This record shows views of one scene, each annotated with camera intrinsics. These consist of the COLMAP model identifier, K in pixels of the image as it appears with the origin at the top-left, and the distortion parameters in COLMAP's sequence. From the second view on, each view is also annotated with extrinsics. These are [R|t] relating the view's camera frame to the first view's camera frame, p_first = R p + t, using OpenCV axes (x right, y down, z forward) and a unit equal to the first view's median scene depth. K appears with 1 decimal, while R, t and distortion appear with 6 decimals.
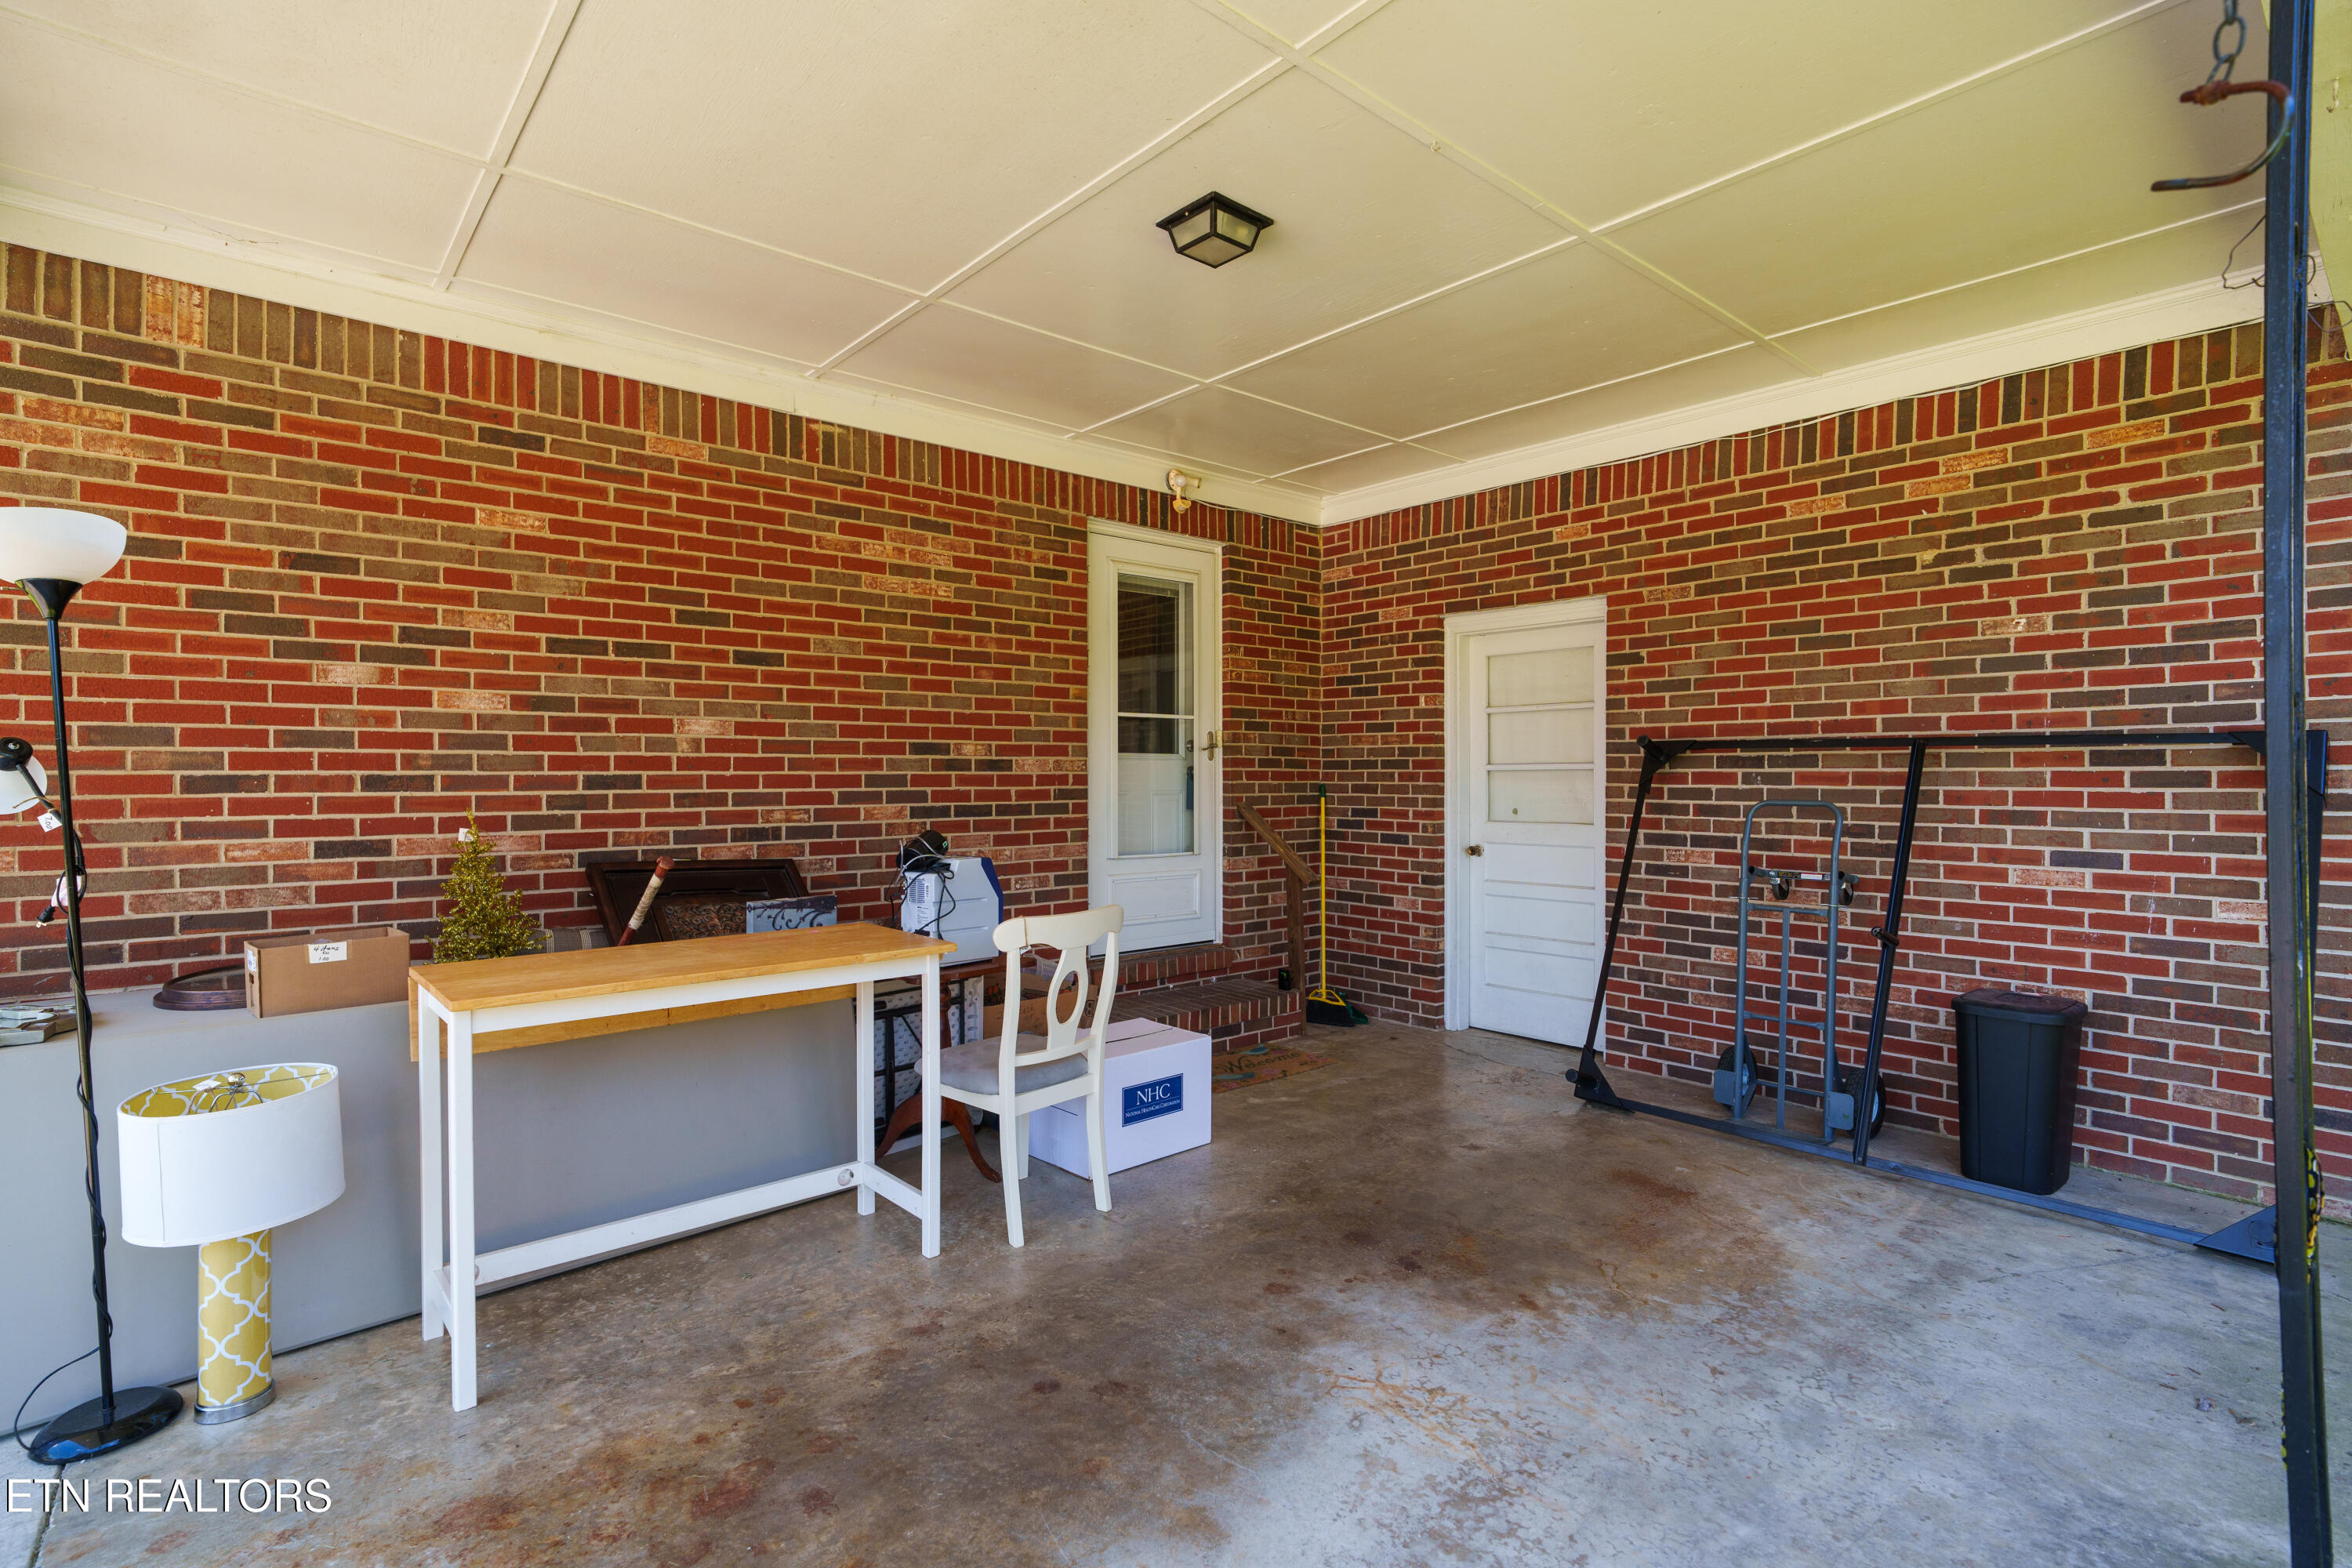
lens RADIAL K [[1116.9, 0, 1170.9], [0, 1116.9, 778.2], [0, 0, 1]] dist [-0.008943, 0.000437]
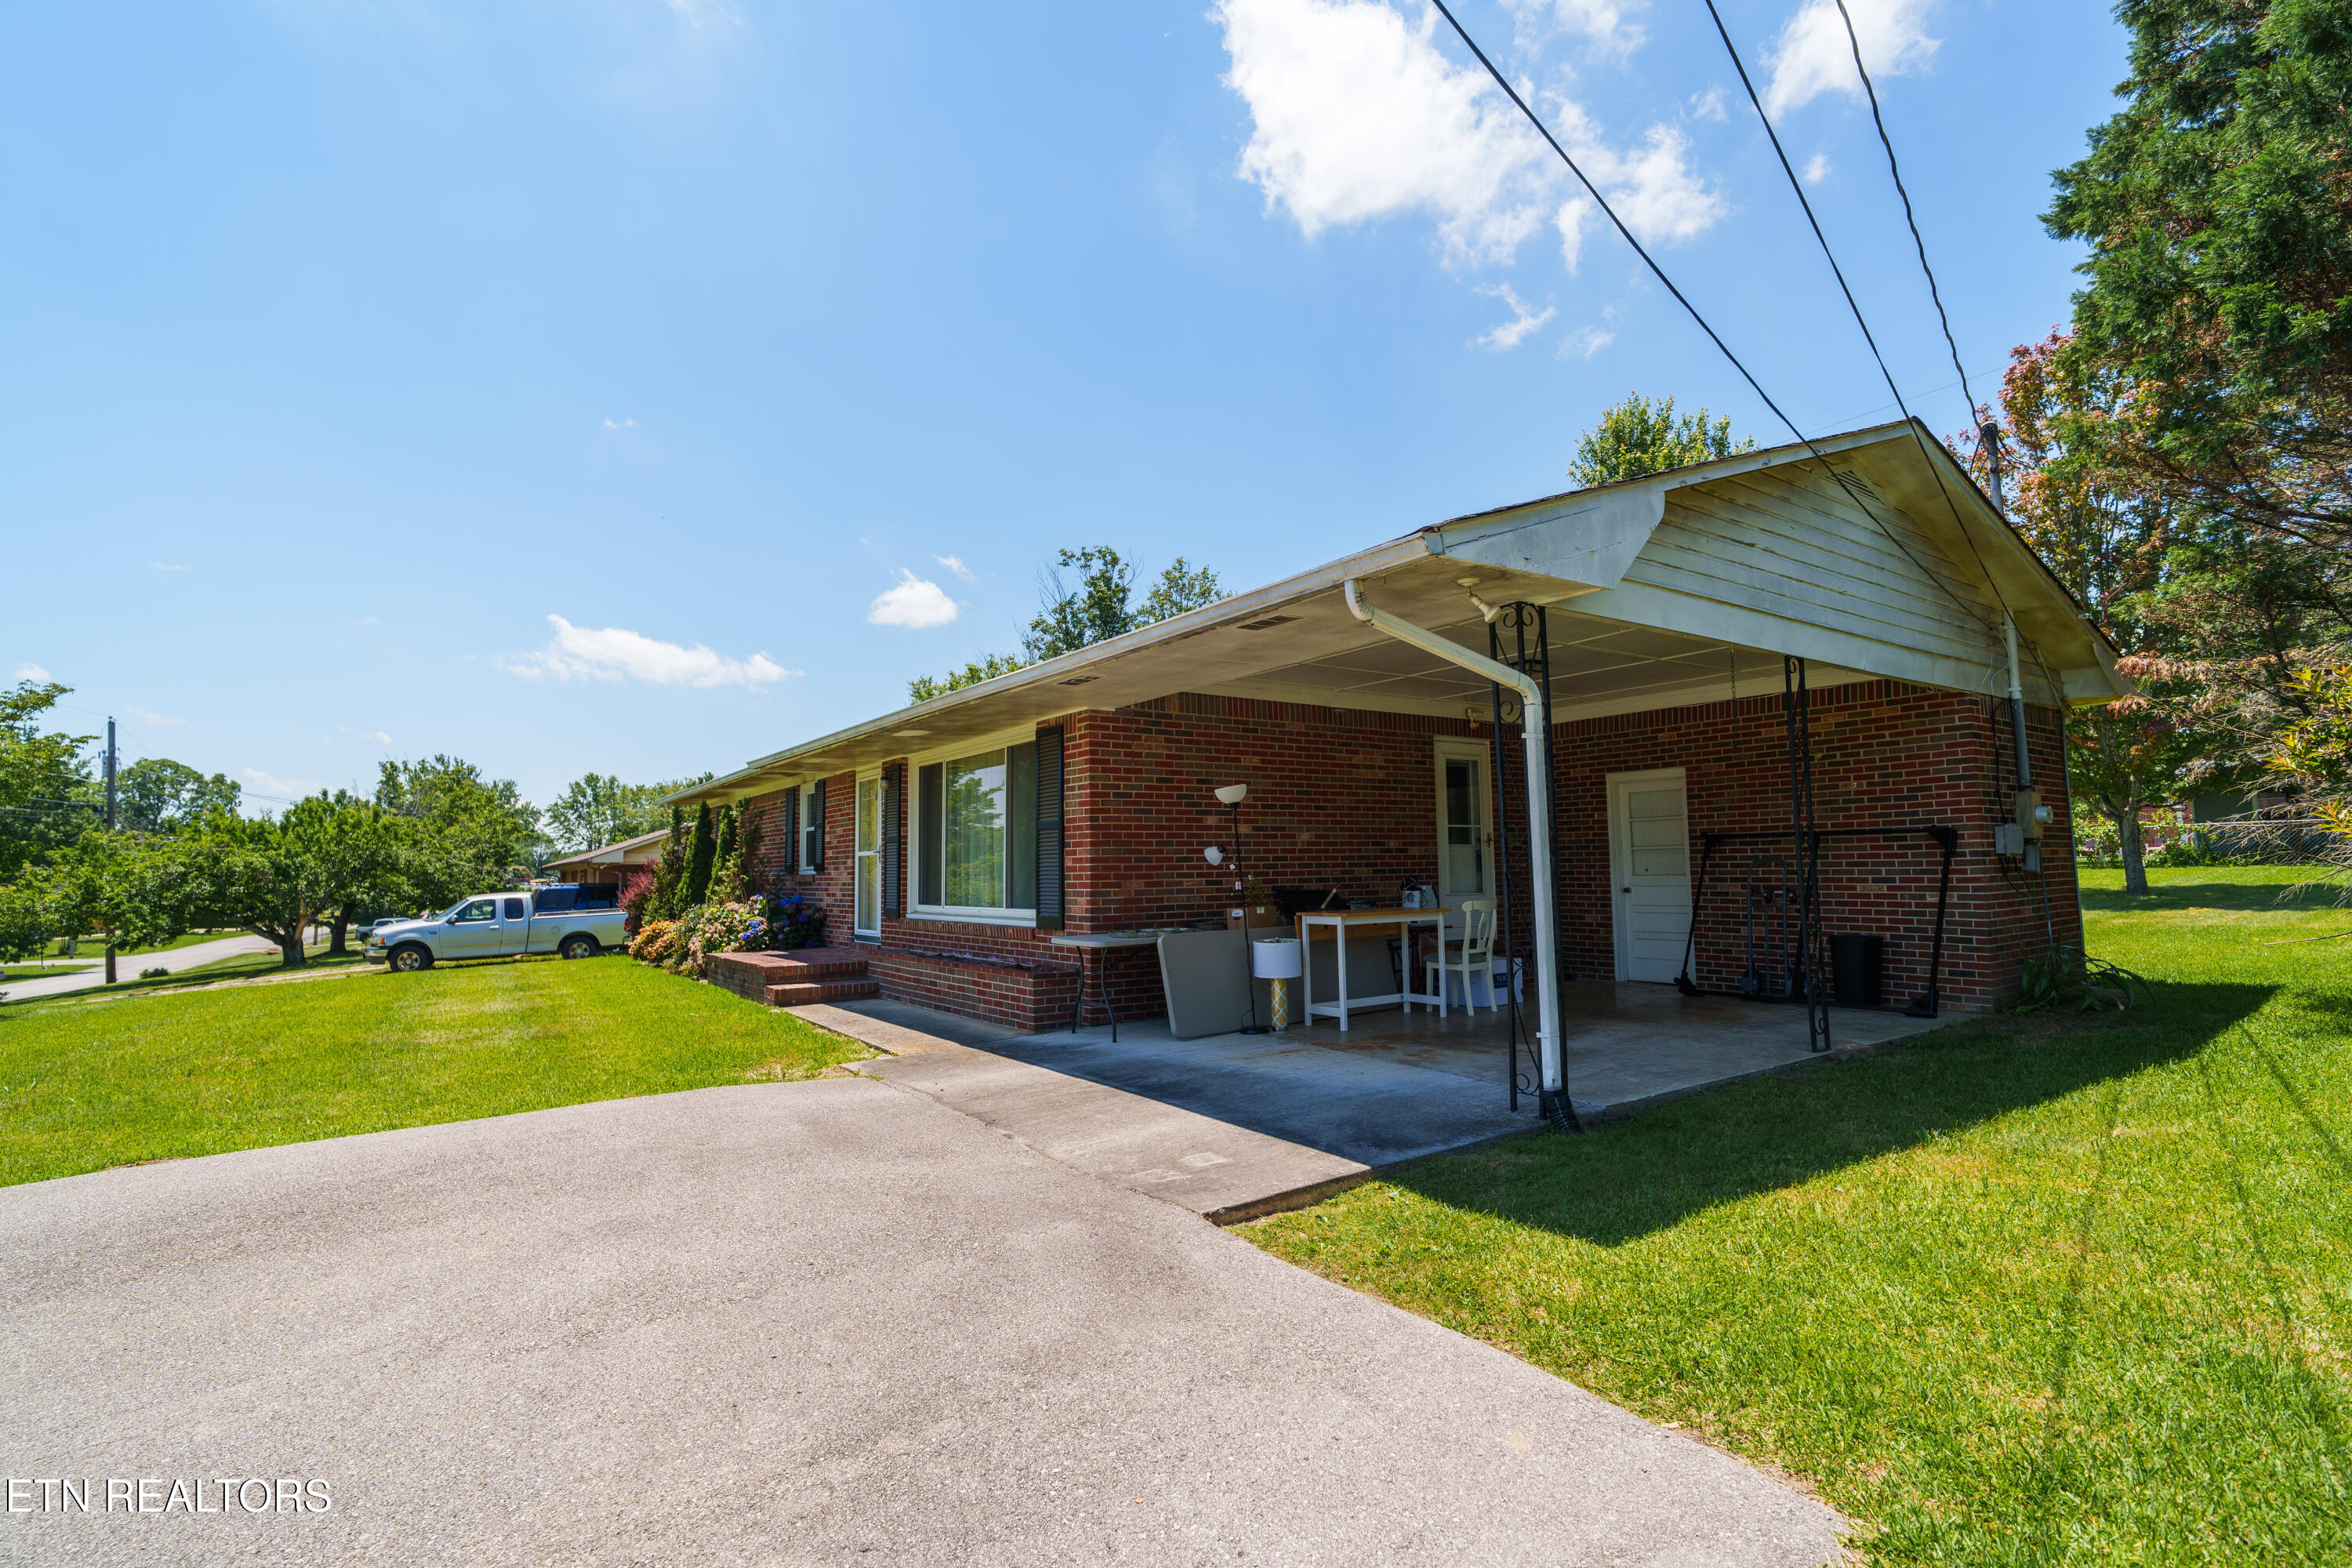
lens RADIAL K [[1116.9, 0, 1170.9], [0, 1116.9, 778.2], [0, 0, 1]] dist [-0.008943, 0.000437]
pose [[0.993674, -0.022989, -0.109926, -0.377391], [0.013699, 0.996327, -0.084525, 0.027178], [0.111466, 0.082484, 0.990339, -1.301028]]
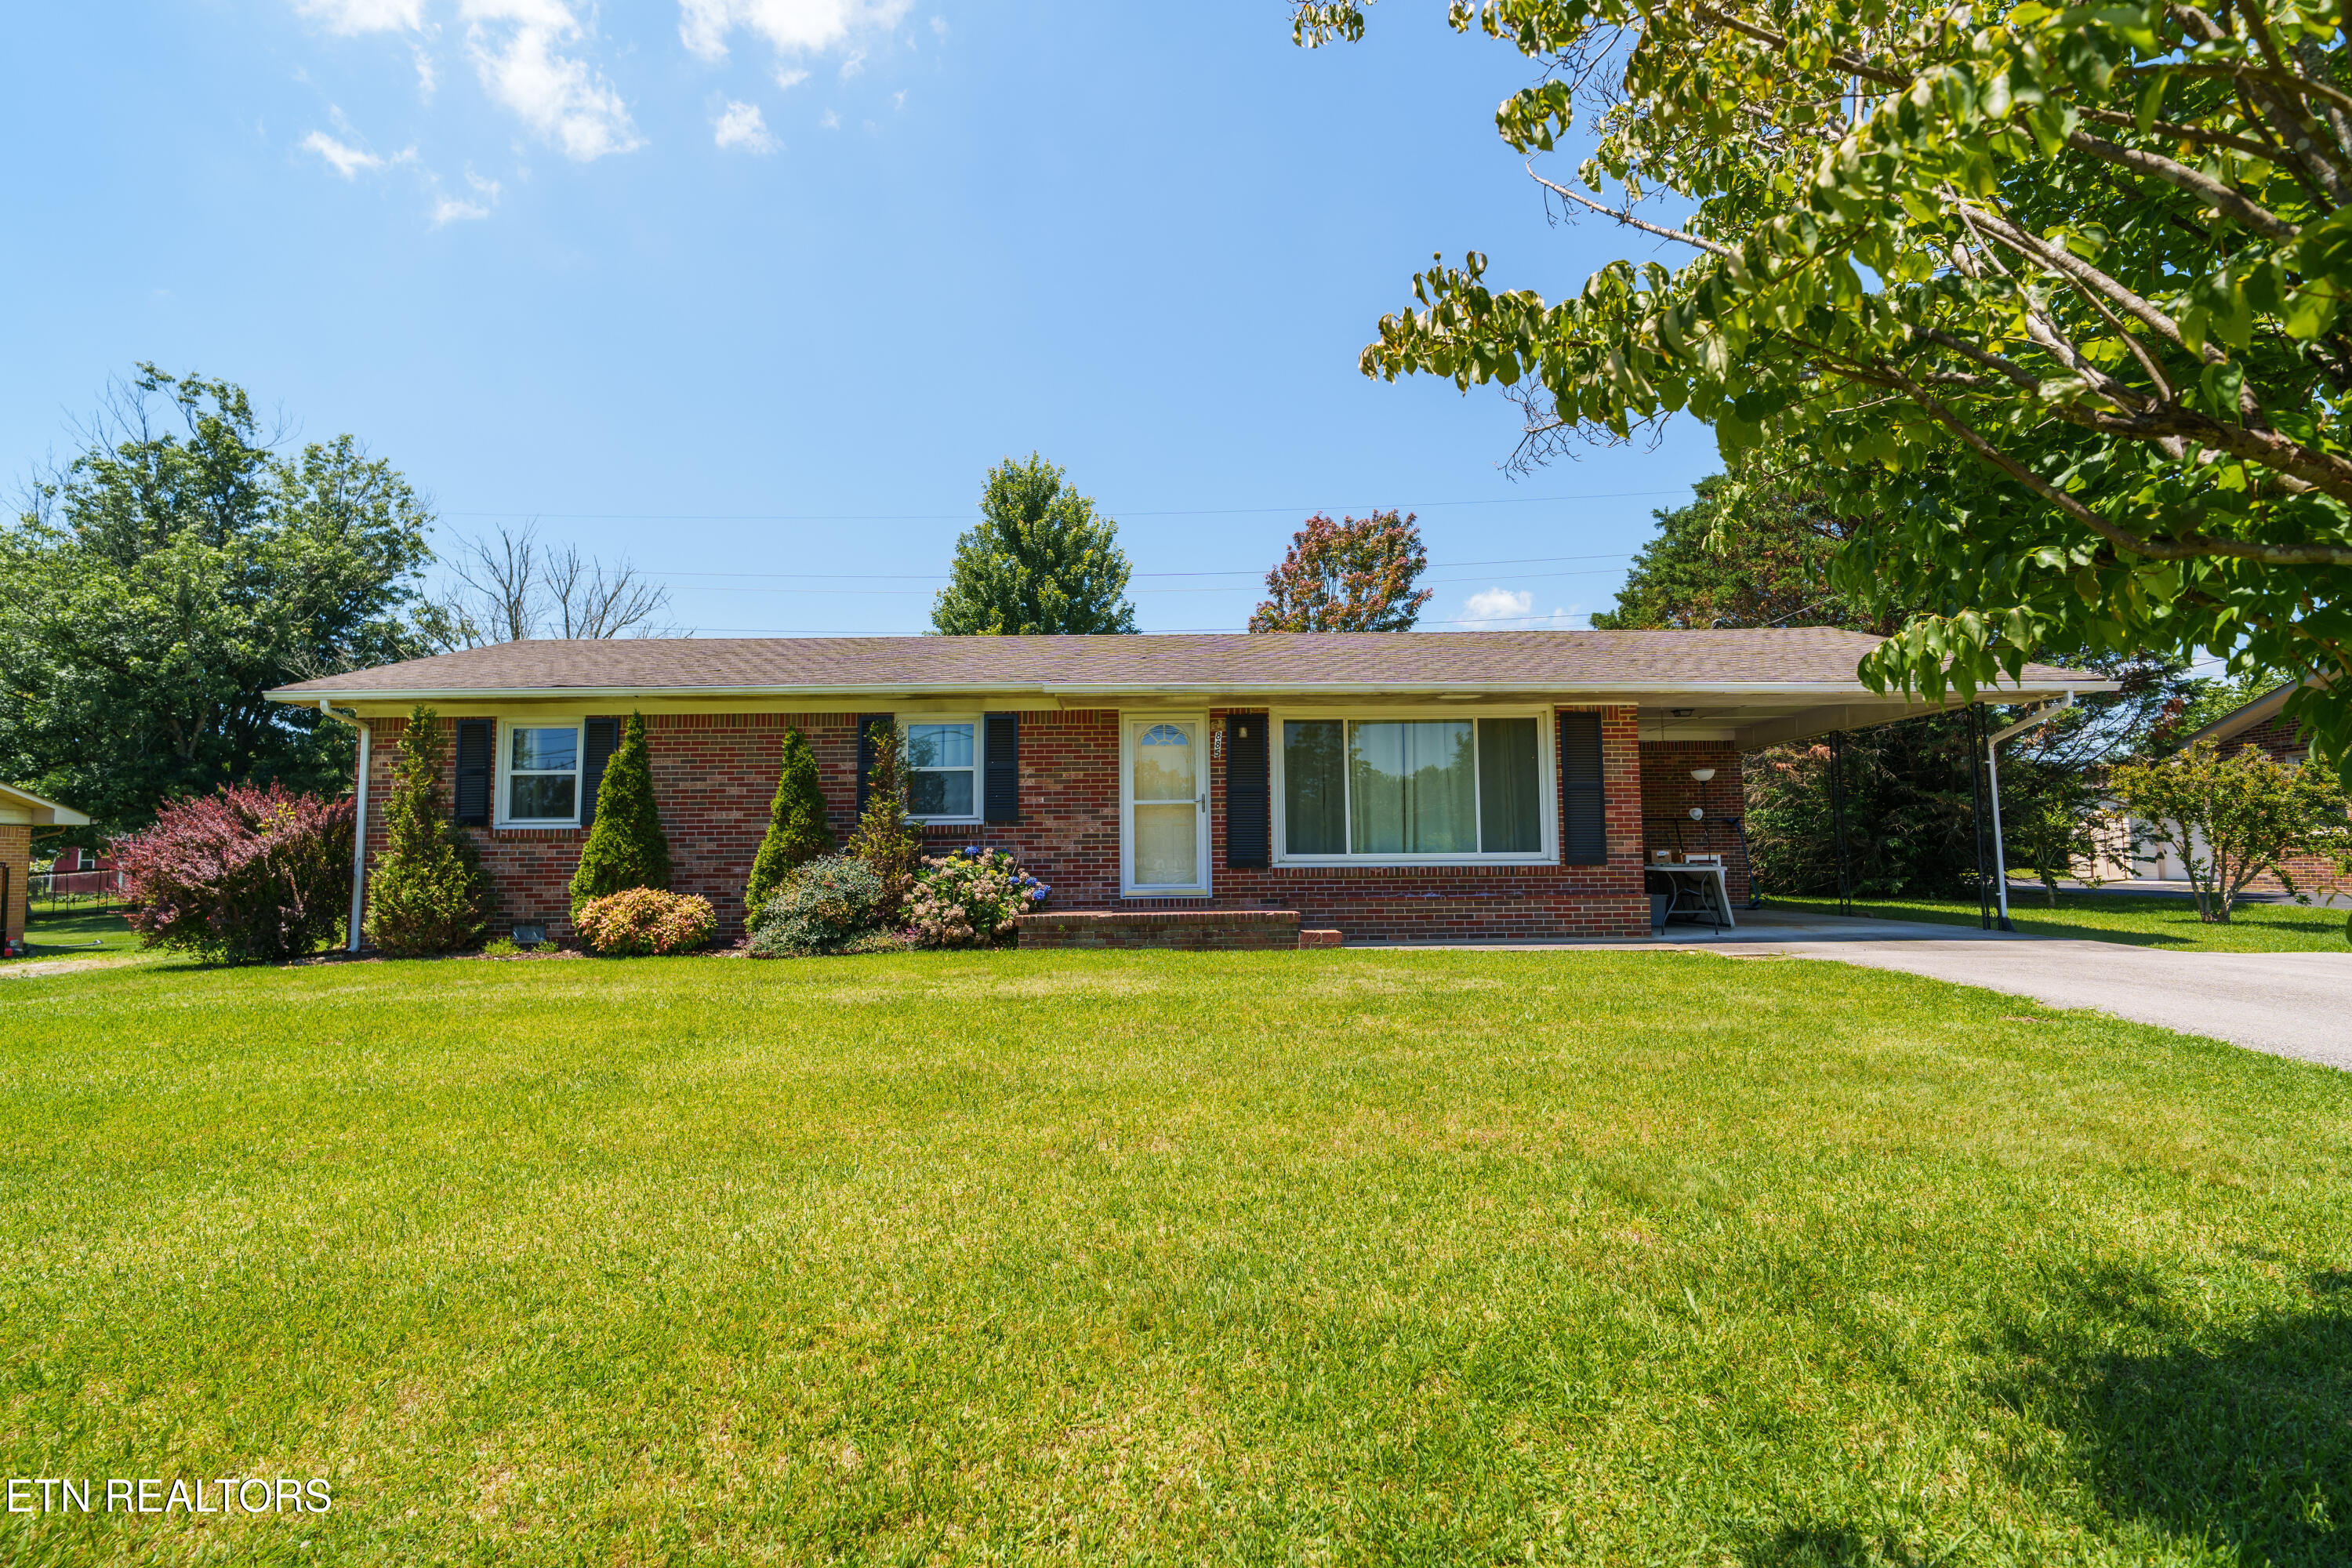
lens RADIAL K [[1102.9, 0, 1167.3], [0, 1102.9, 772.9], [0, 0, 1]] dist [-0.004013, -0.000027]
pose [[0.645773, 0.054559, 0.761578, -3.422021], [0.008643, 0.996857, -0.078744, 0.103967], [-0.763481, 0.057433, 0.643272, -0.275955]]
